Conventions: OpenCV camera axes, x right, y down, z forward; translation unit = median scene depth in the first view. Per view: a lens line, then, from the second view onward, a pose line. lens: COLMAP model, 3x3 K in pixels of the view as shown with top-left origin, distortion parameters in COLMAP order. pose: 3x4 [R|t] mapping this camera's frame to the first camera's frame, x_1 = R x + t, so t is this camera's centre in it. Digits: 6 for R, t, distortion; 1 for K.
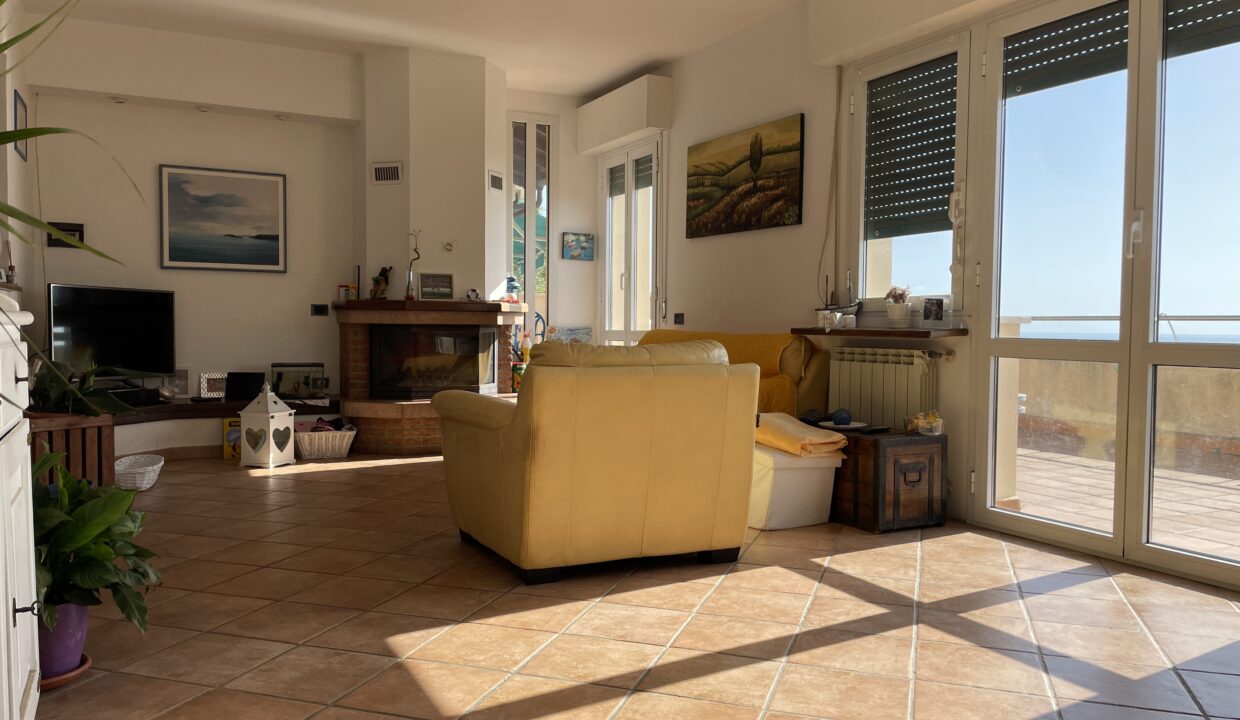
lens RADIAL K [[953.4, 0, 586.2], [0, 953.4, 383.0], [0, 0, 1]] dist [0.044697, -0.036424]
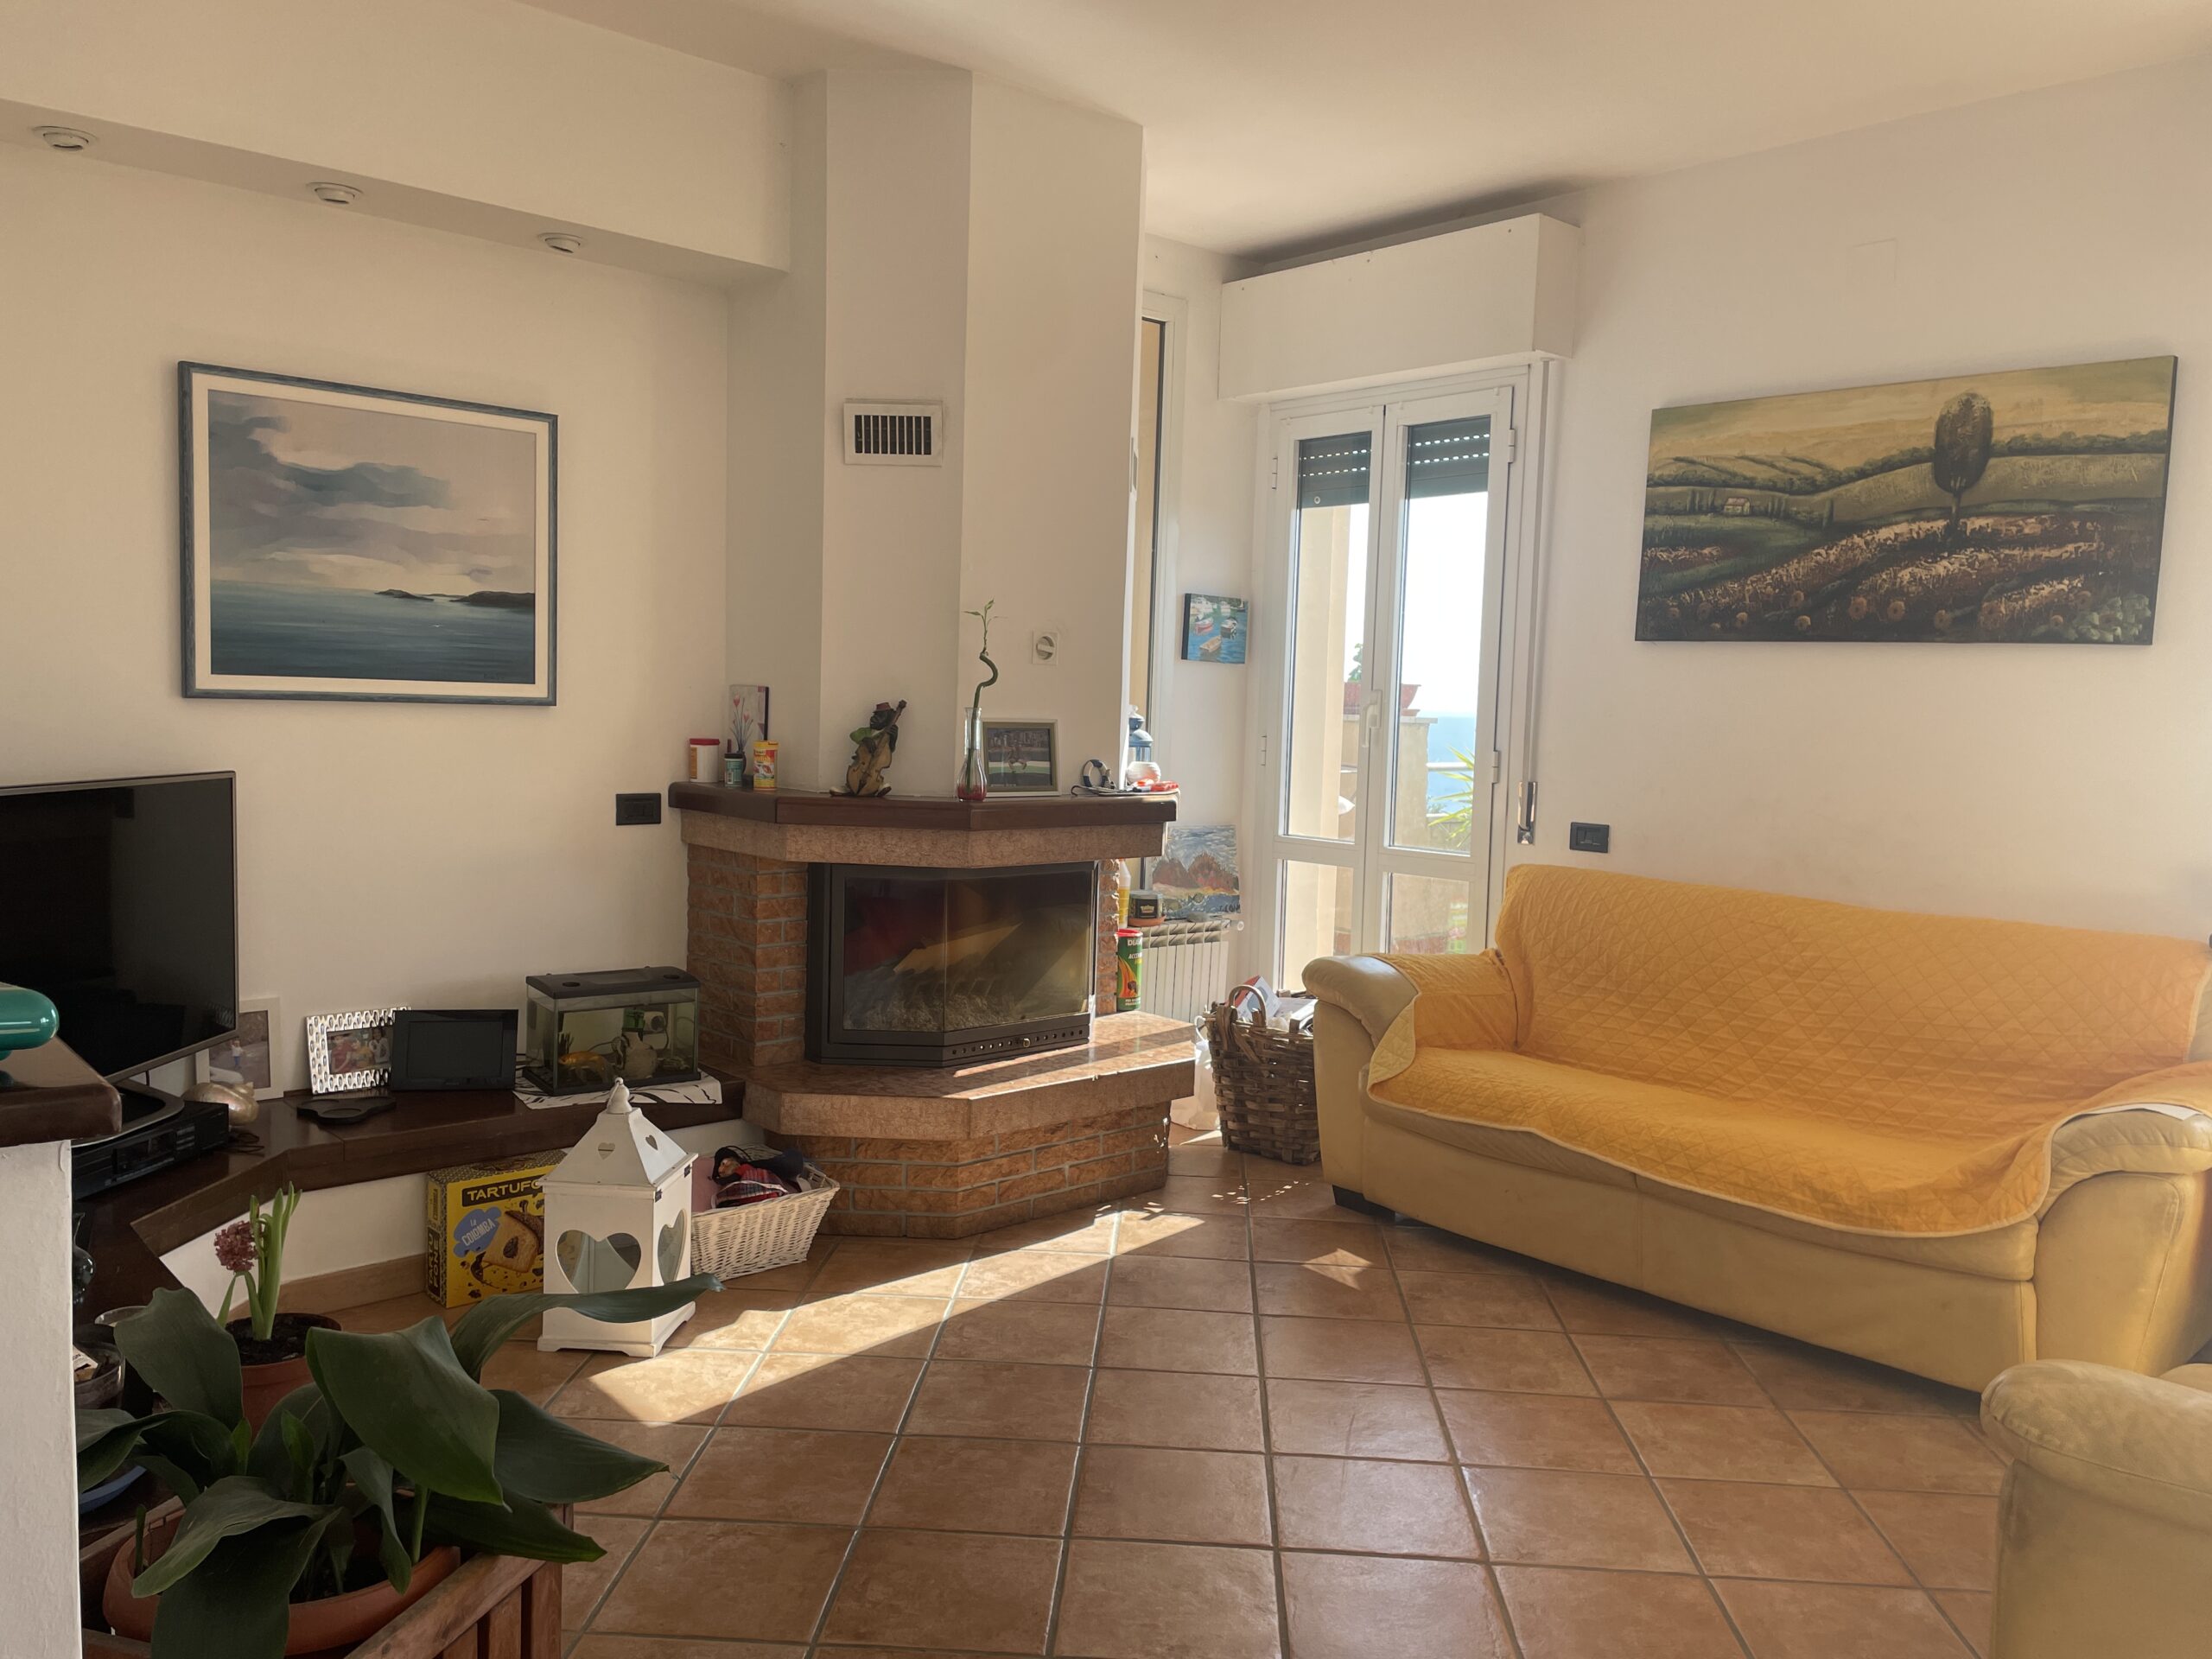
lens RADIAL K [[1692.7, 0, 1055.7], [0, 1692.7, 842.0], [0, 0, 1]] dist [0.044687, -0.043340]
pose [[0.961013, -0.007512, 0.276401, -0.321576], [-0.002371, 0.999370, 0.035403, -0.091780], [-0.276493, -0.034678, 0.960390, 0.382638]]
